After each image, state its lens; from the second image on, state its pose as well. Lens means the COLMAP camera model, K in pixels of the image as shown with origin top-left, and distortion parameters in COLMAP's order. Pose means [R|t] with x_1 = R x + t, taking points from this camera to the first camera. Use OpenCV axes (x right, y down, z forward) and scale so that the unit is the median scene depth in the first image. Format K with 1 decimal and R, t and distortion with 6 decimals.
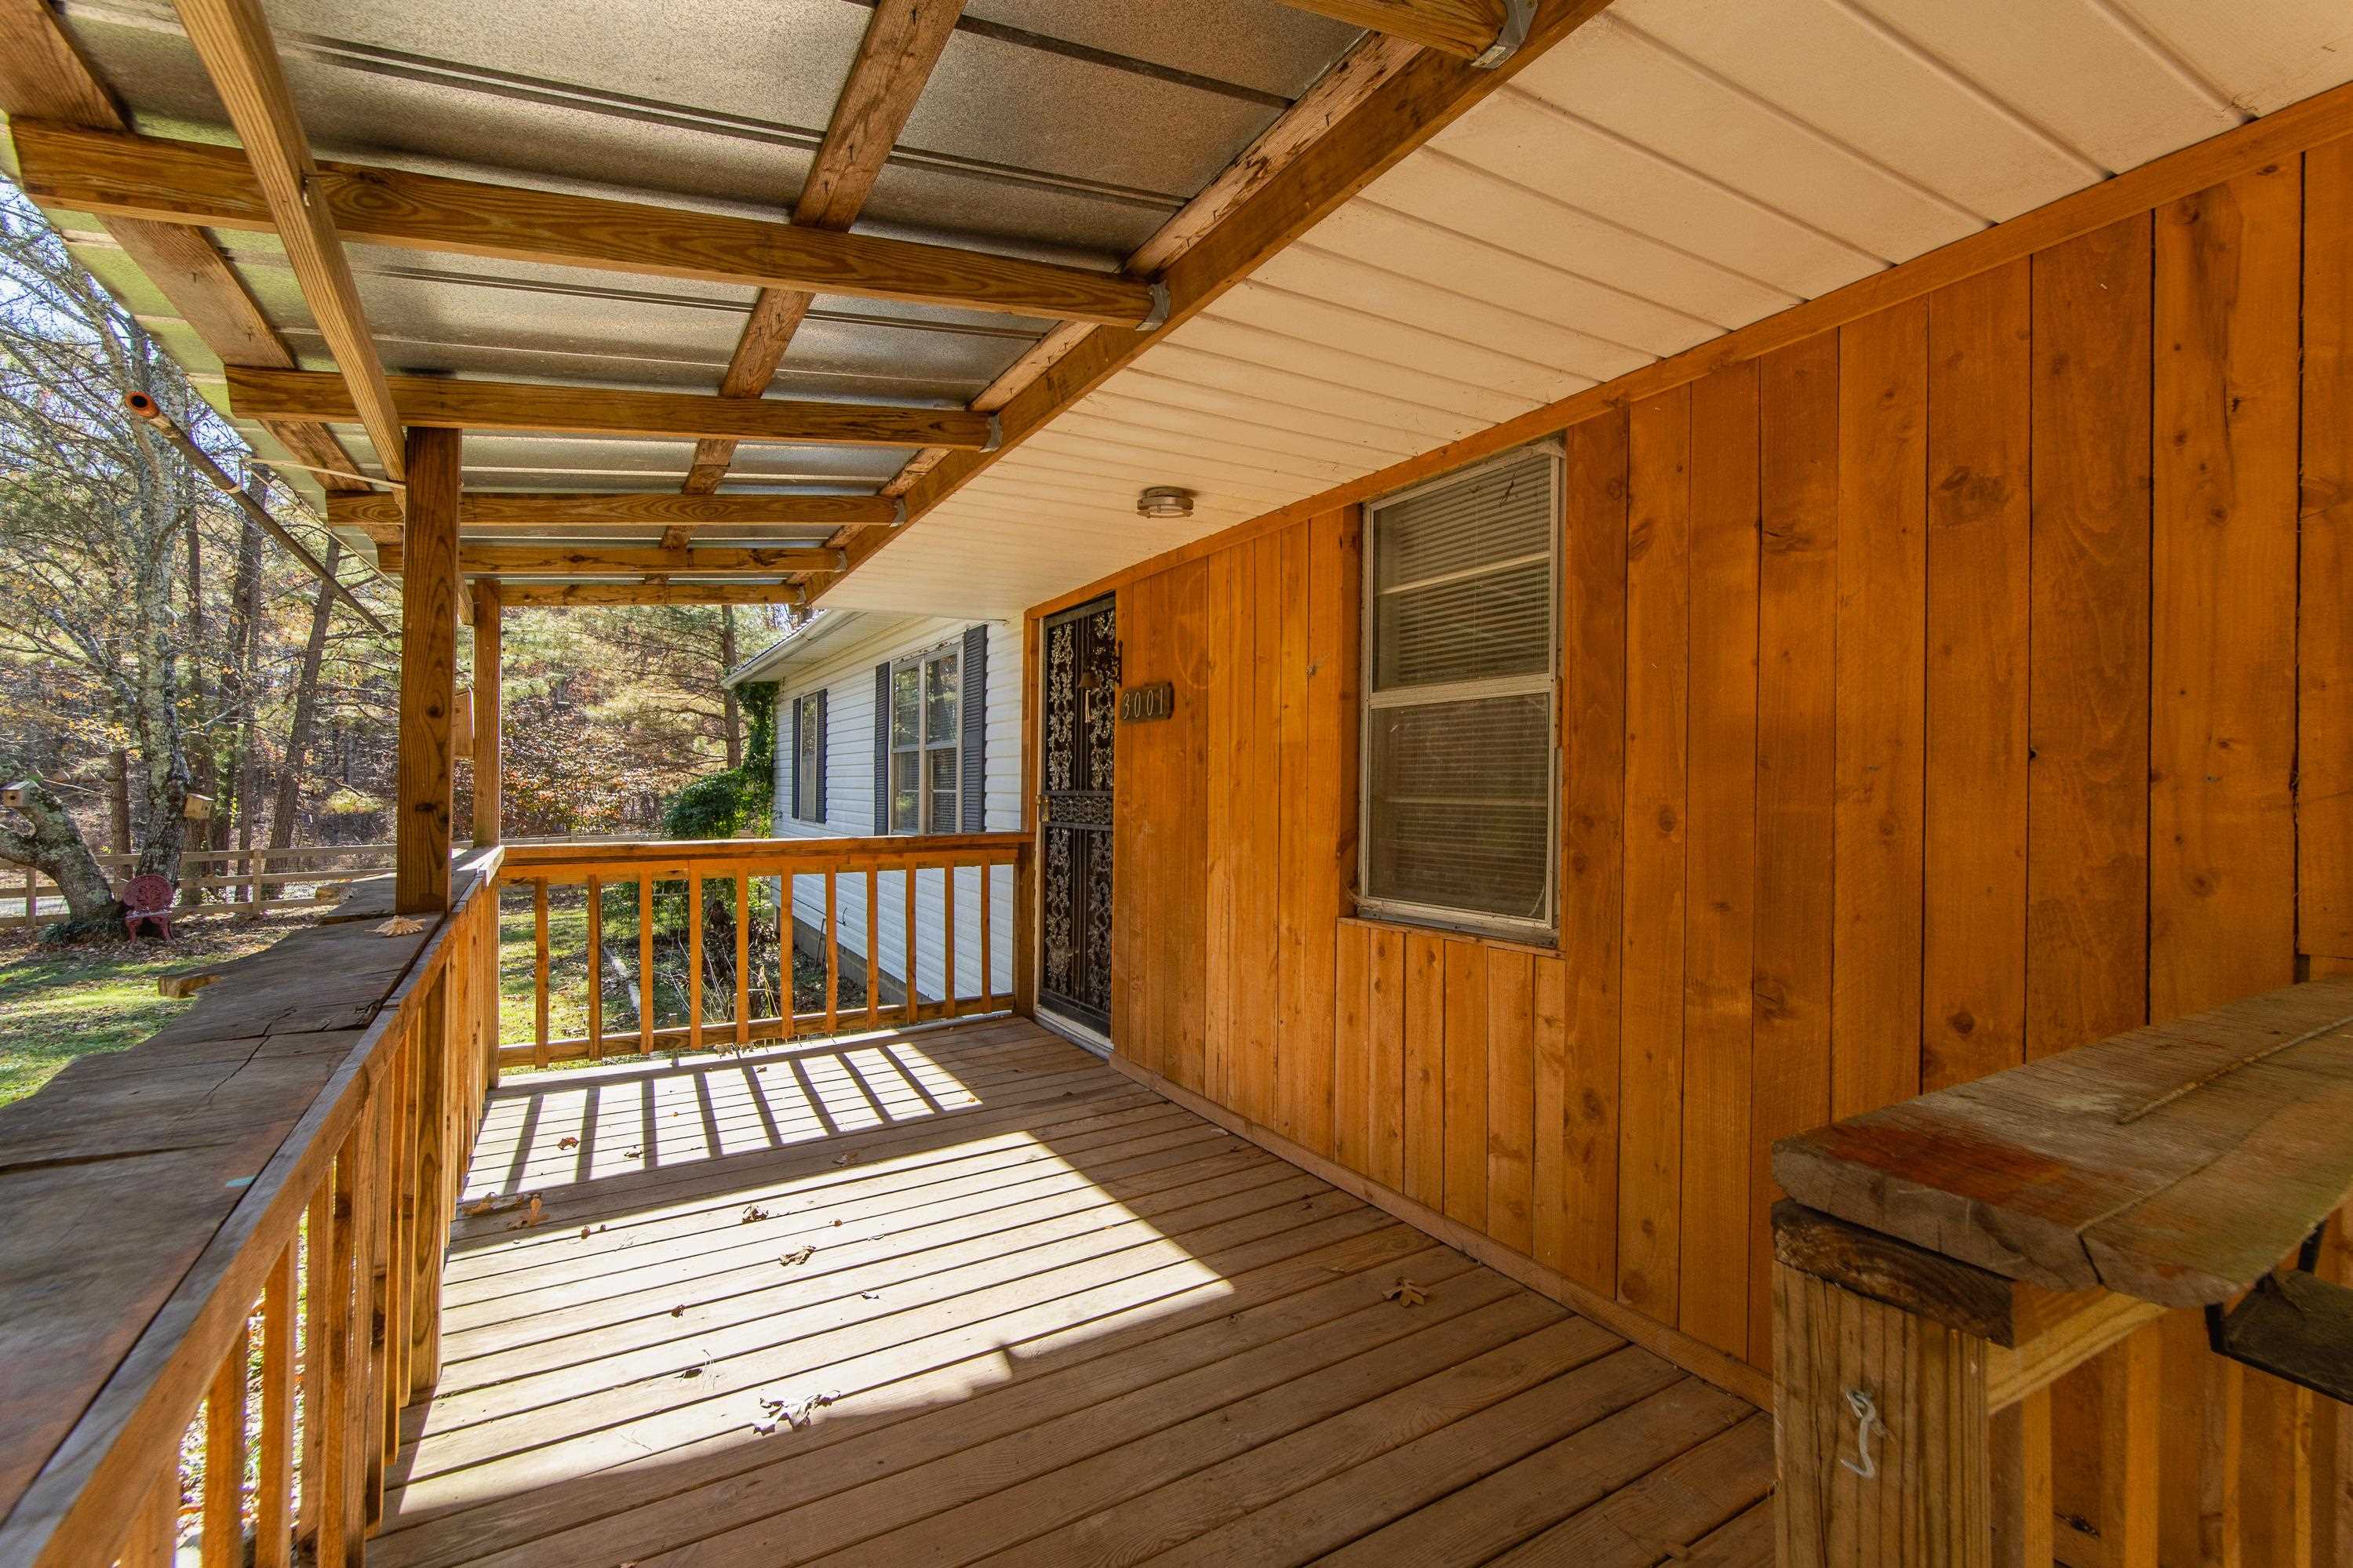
lens RADIAL K [[1061.7, 0, 1177.1], [0, 1061.7, 785.1], [0, 0, 1]] dist [0.002645, 0.000315]
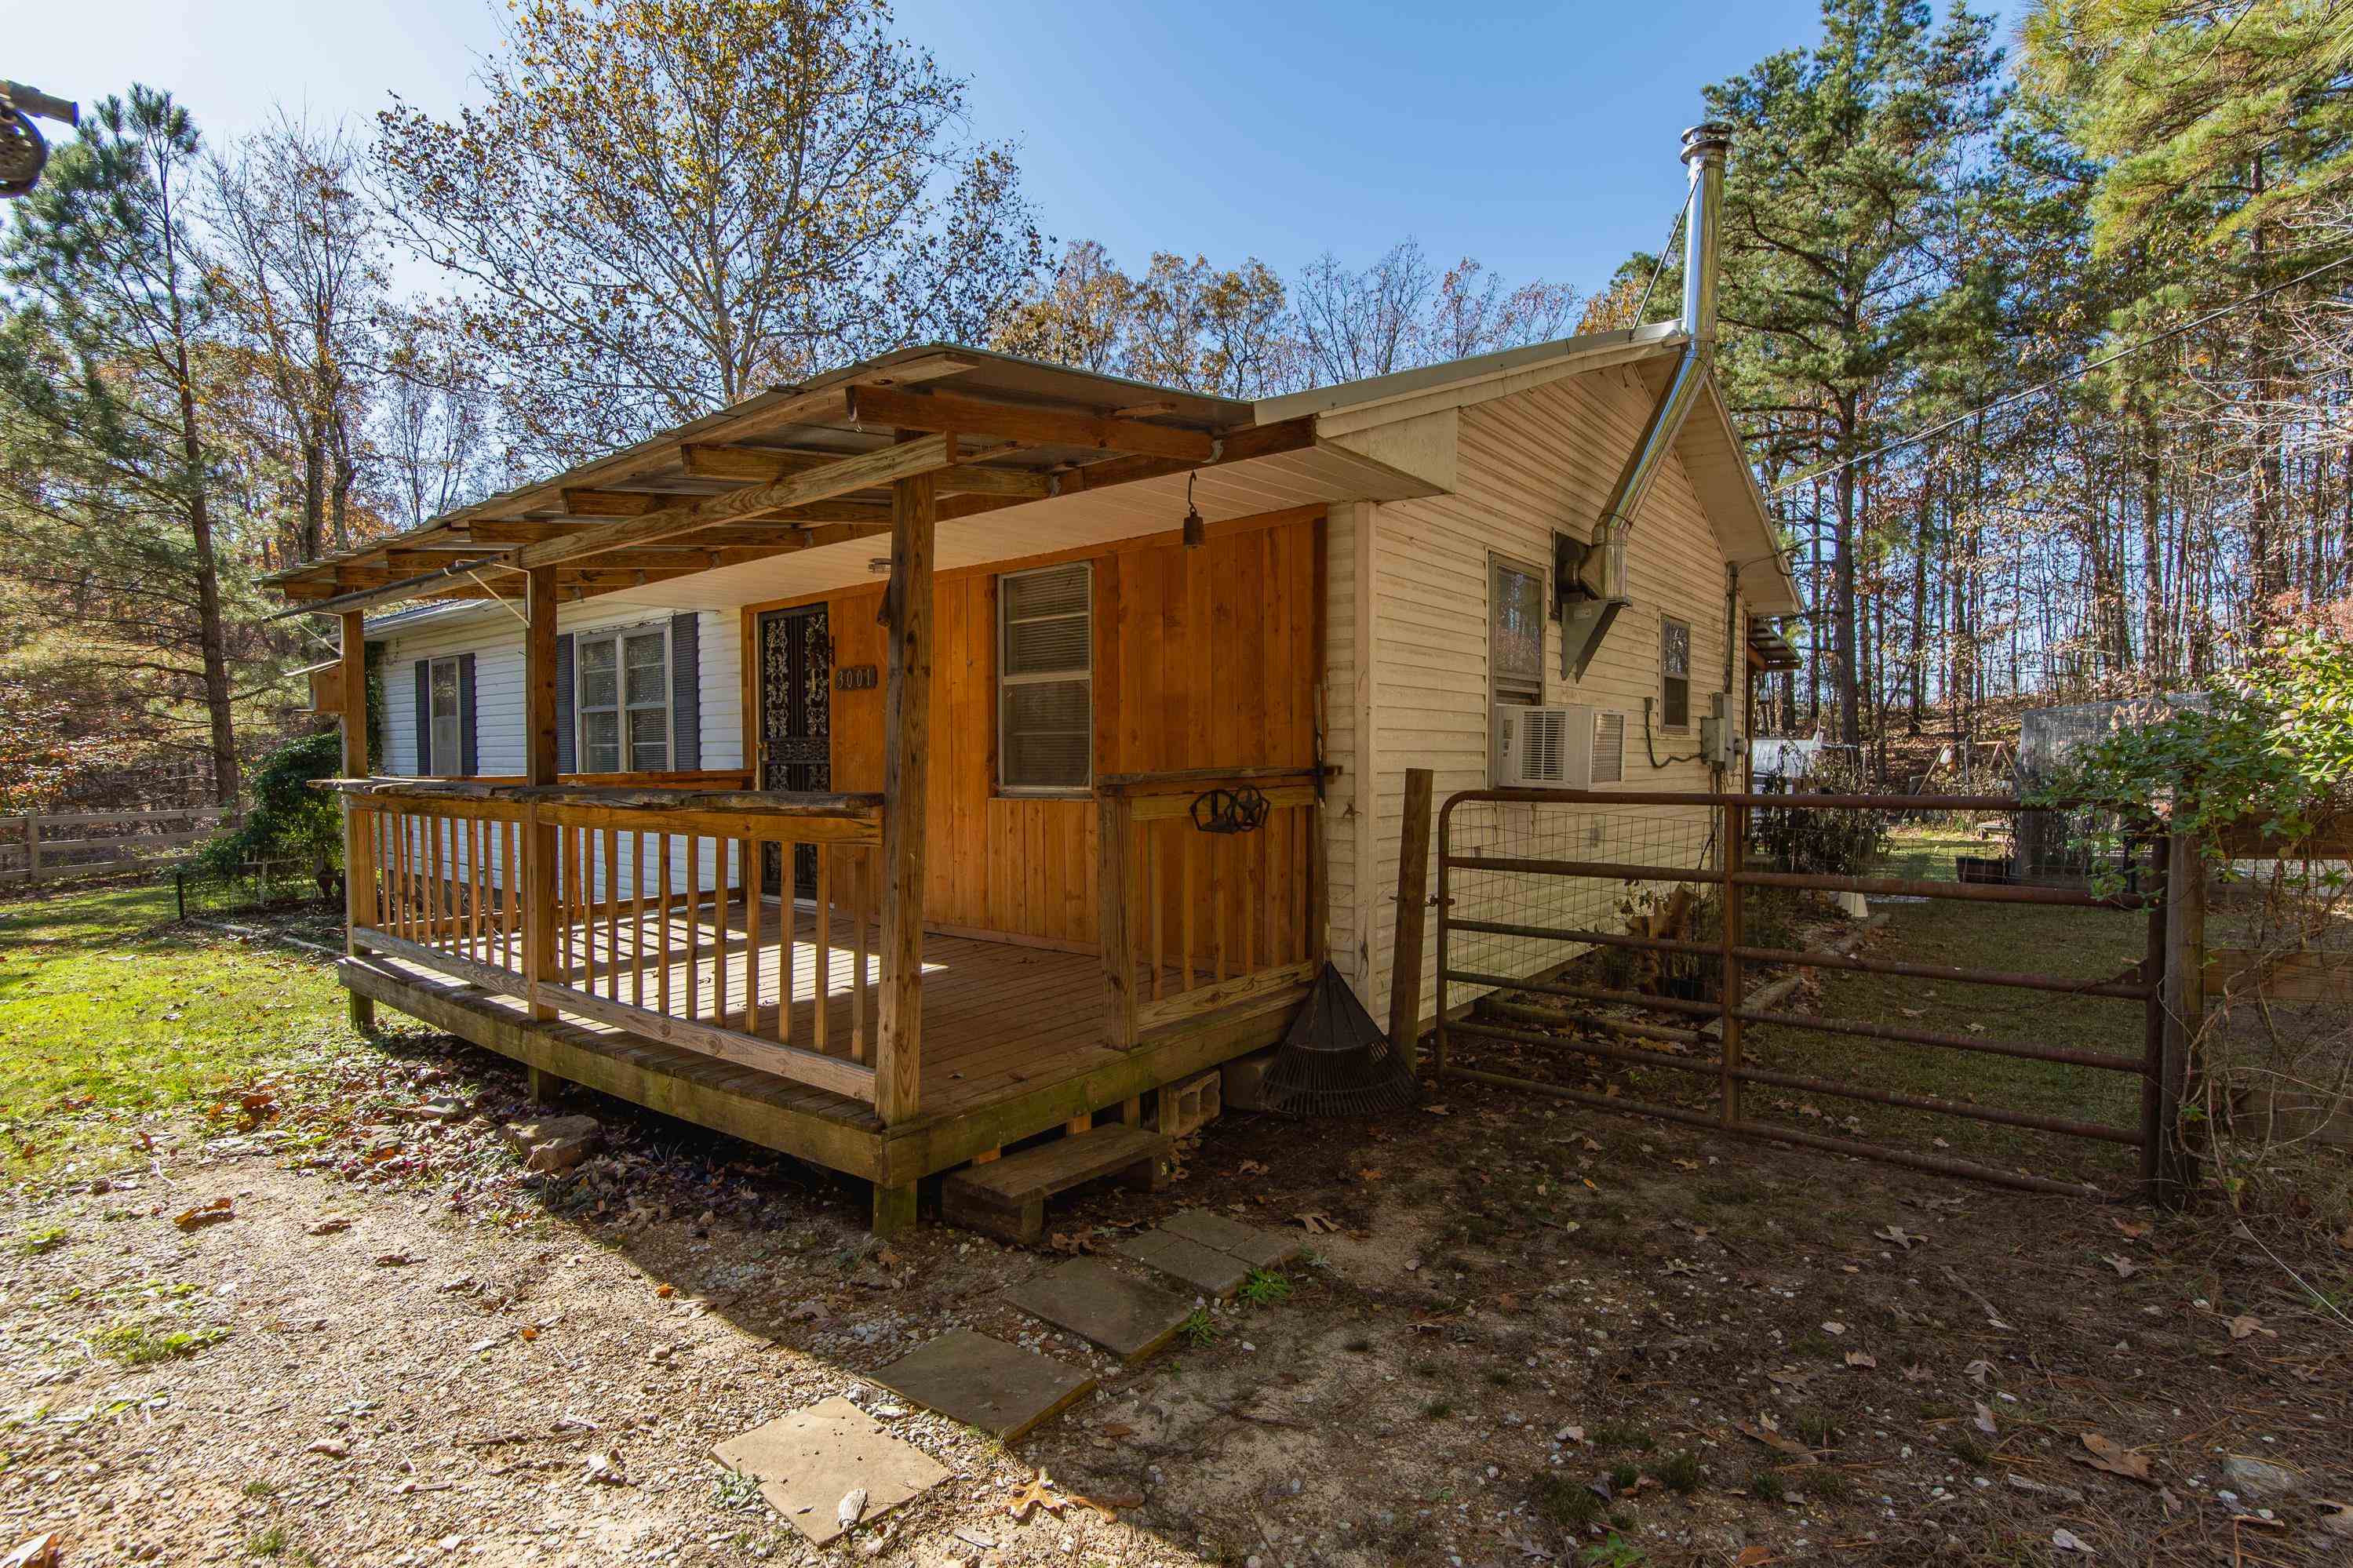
lens RADIAL K [[1061.7, 0, 1178.1], [0, 1061.7, 789.2], [0, 0, 1]] dist [0.002645, 0.000315]
pose [[0.934156, -0.025404, 0.355960, -0.195543], [0.012212, 0.999154, 0.039258, 0.040343], [-0.356657, -0.032326, 0.933676, -0.839536]]
